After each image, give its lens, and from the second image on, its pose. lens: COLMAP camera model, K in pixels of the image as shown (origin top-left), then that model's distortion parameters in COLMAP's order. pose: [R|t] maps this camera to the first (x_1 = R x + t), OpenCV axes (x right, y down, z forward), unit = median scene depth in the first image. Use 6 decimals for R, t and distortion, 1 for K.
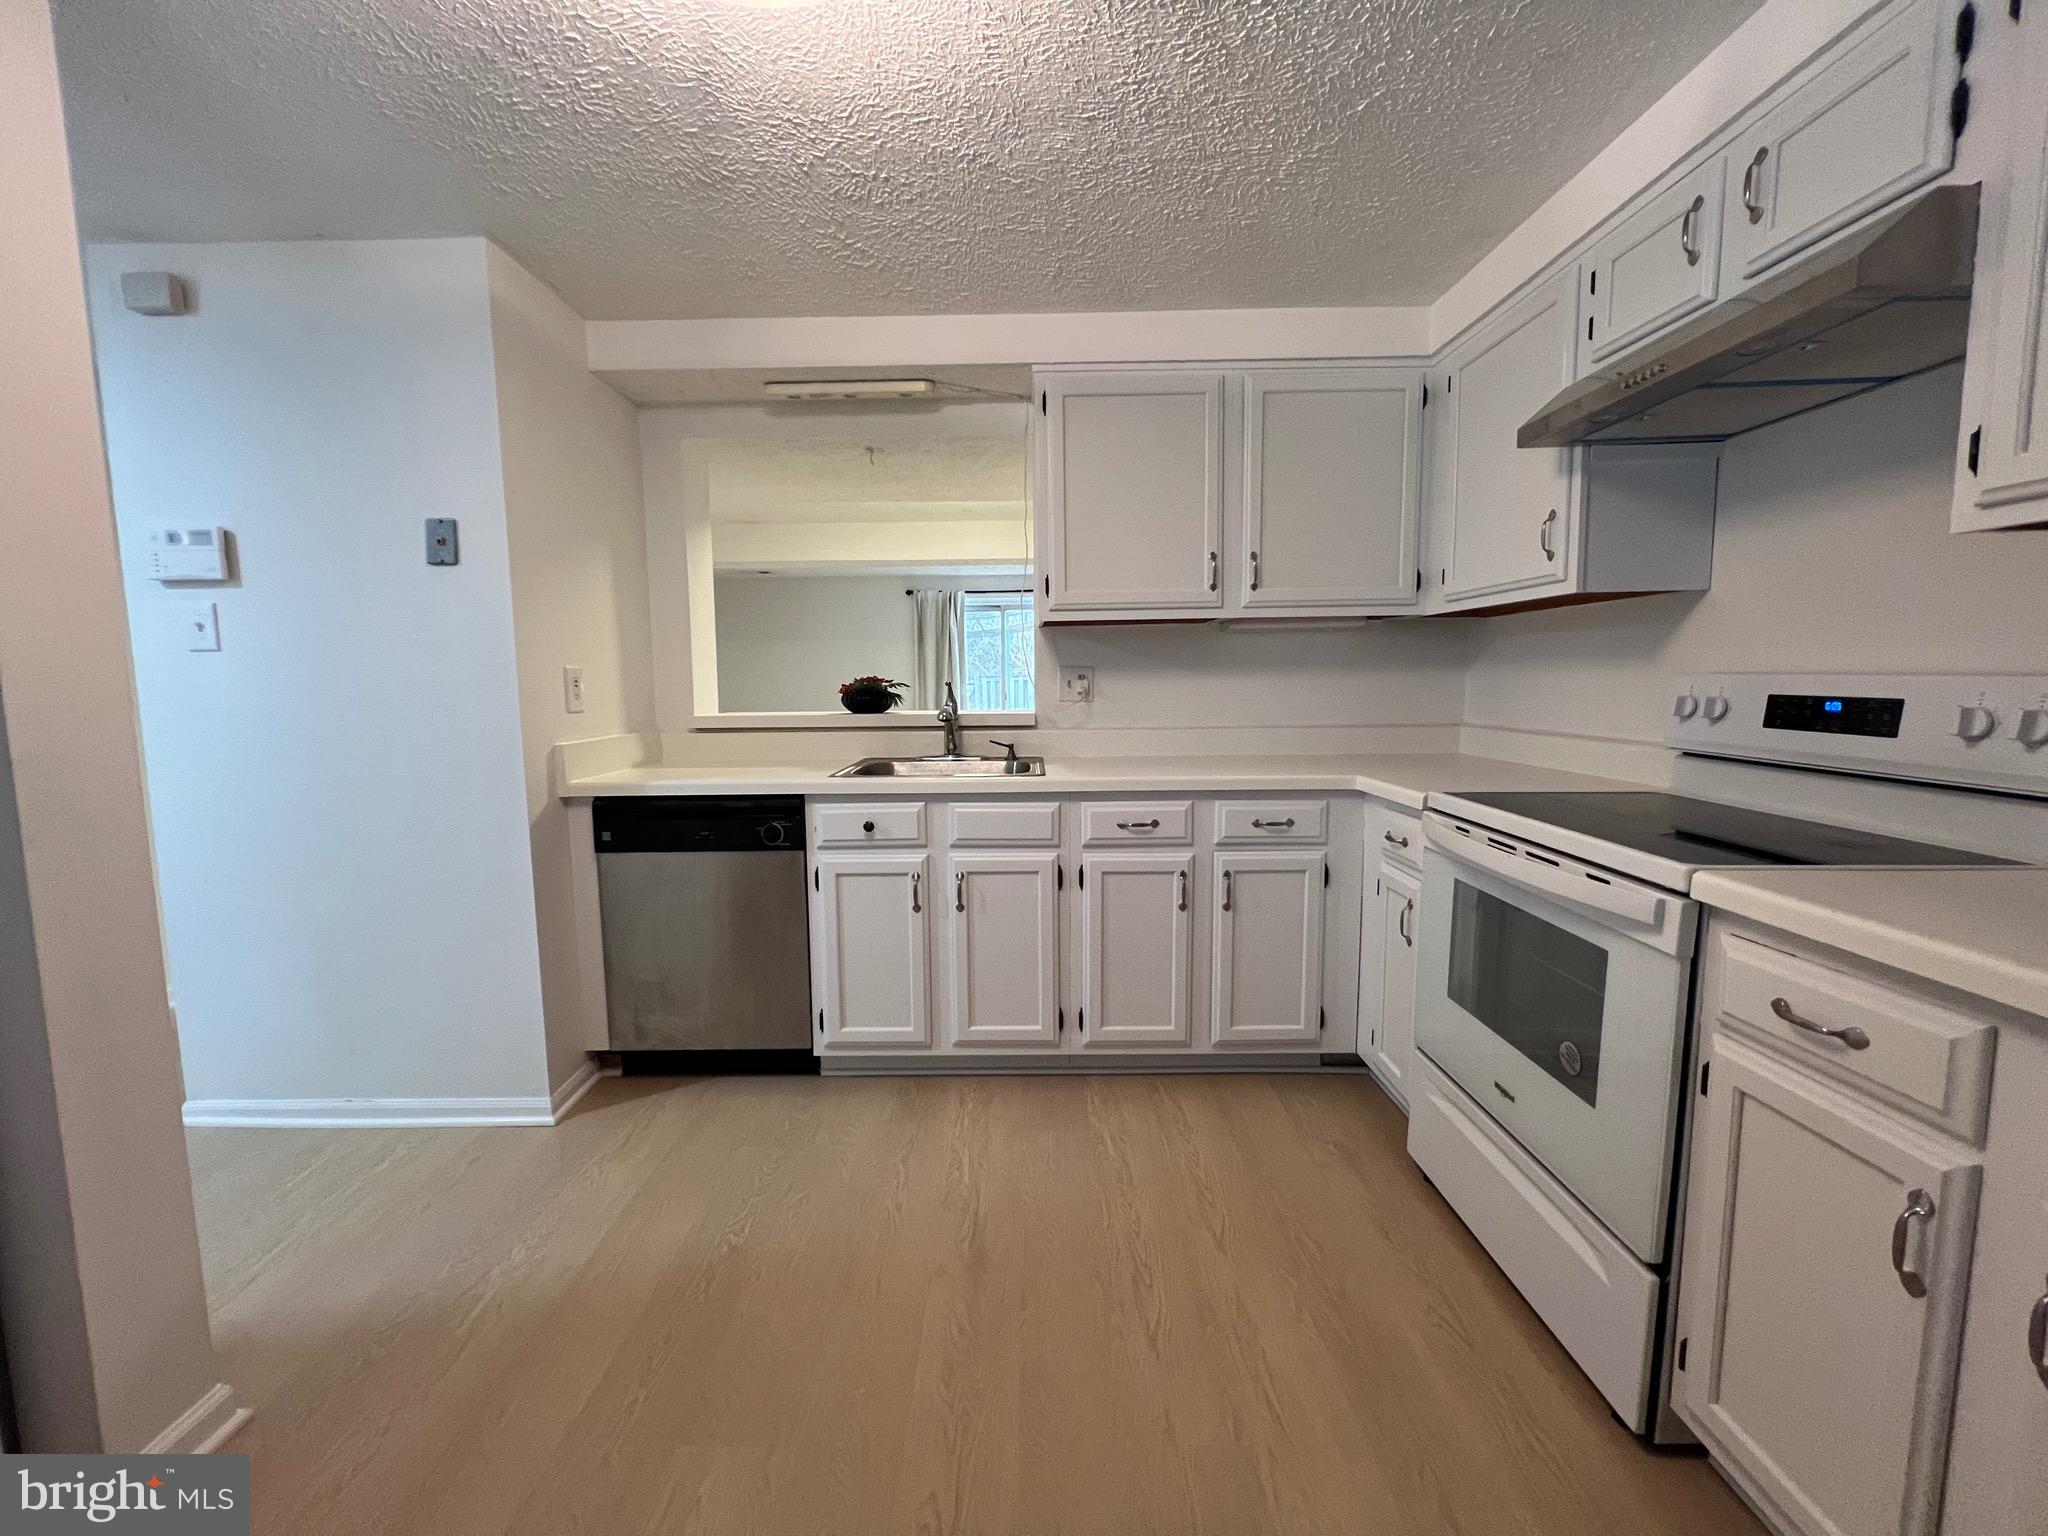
lens RADIAL K [[823.3, 0, 1016.7], [0, 823.3, 763.2], [0, 0, 1]] dist [-0.002482, 0.000011]
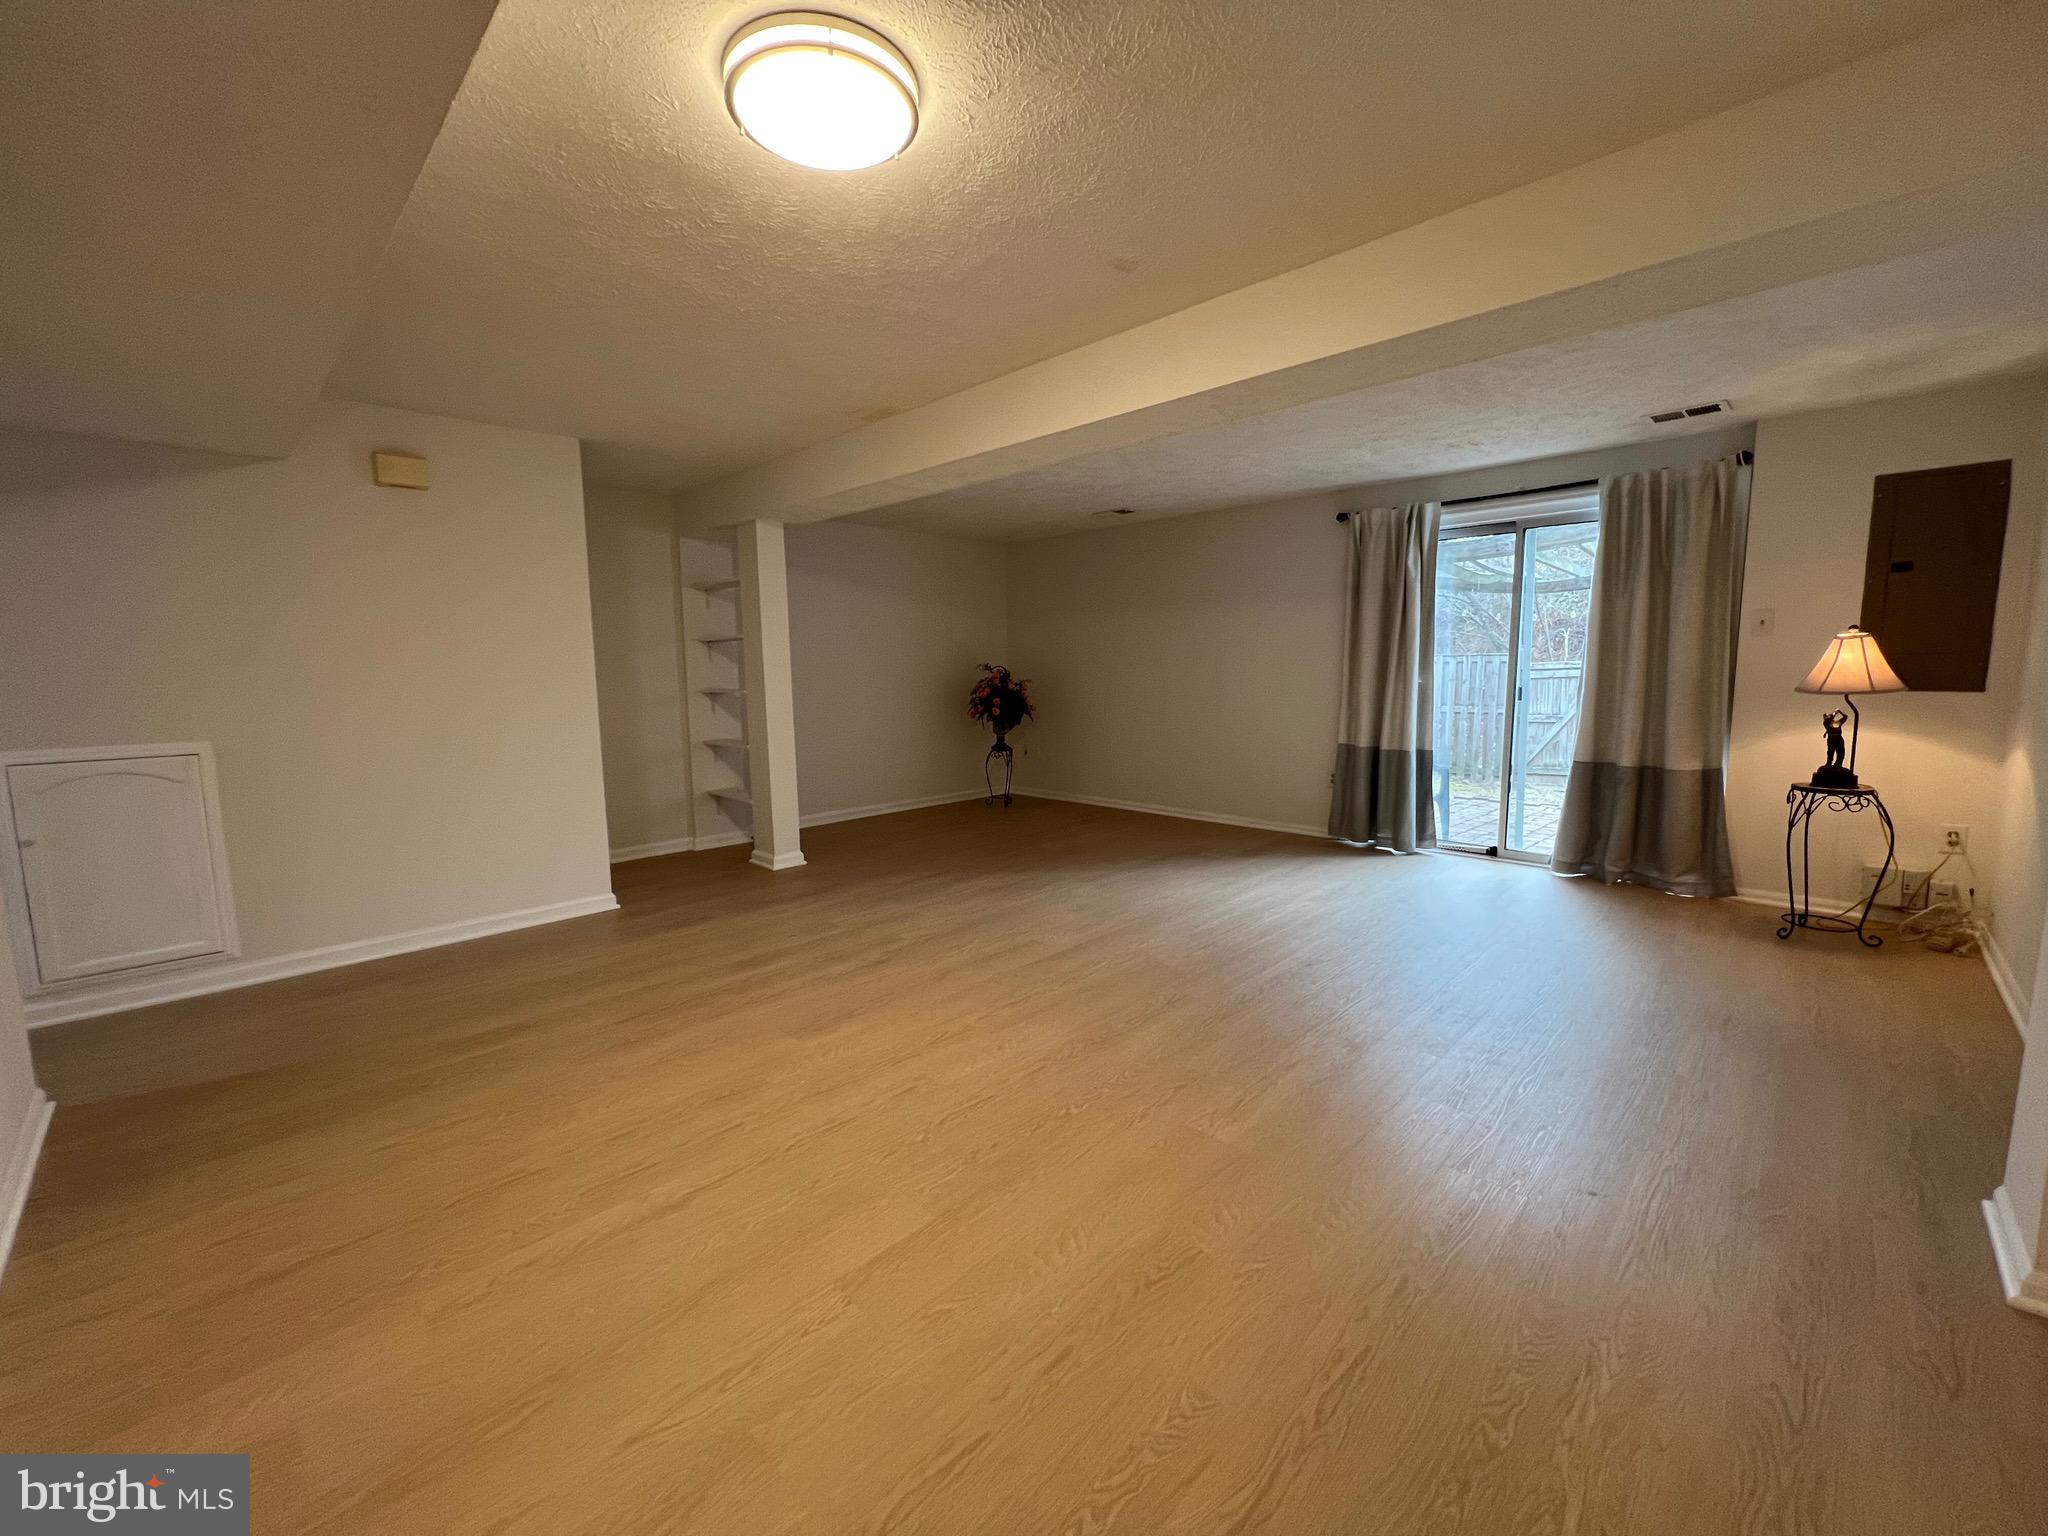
lens RADIAL K [[823.3, 0, 1016.7], [0, 823.3, 763.2], [0, 0, 1]] dist [-0.002482, 0.000011]
pose [[0.718337, 0.083486, -0.690667, 0.483211], [-0.063358, 0.996498, 0.054557, -0.168297], [0.692804, 0.004569, 0.721112, 1.489460]]
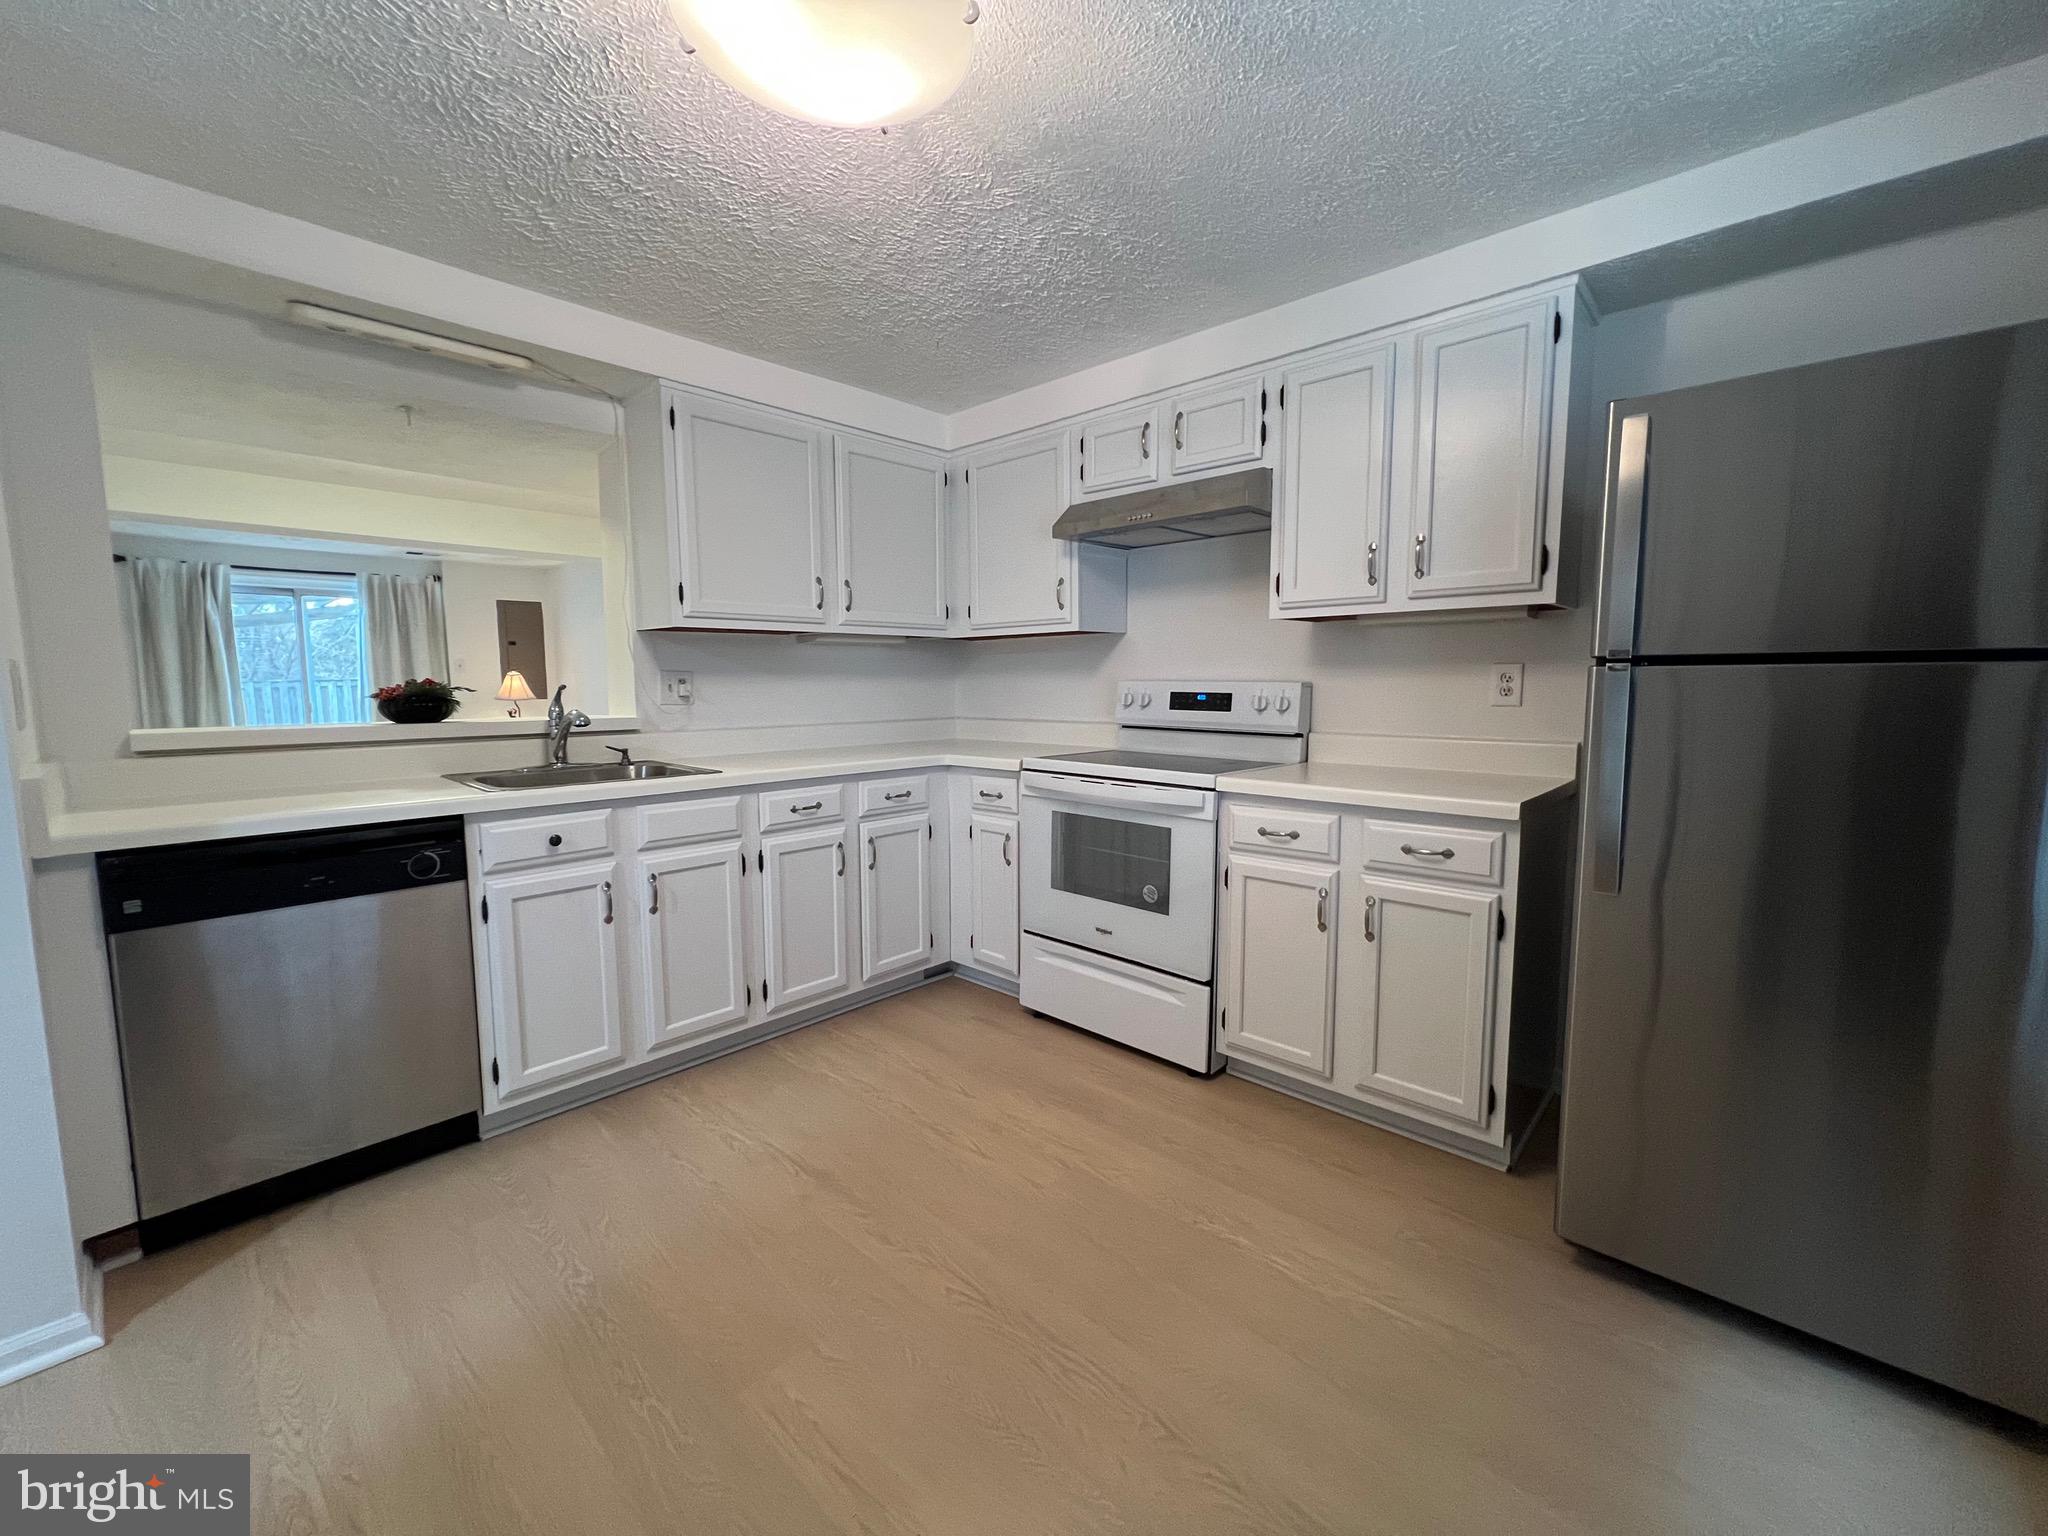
lens RADIAL K [[823.3, 0, 1016.7], [0, 823.3, 763.2], [0, 0, 1]] dist [-0.002482, 0.000011]
pose [[0.680046, -0.066020, 0.730191, -0.491039], [0.073321, 0.997069, 0.021863, 0.008126], [-0.729494, 0.038670, 0.682894, -0.013140]]
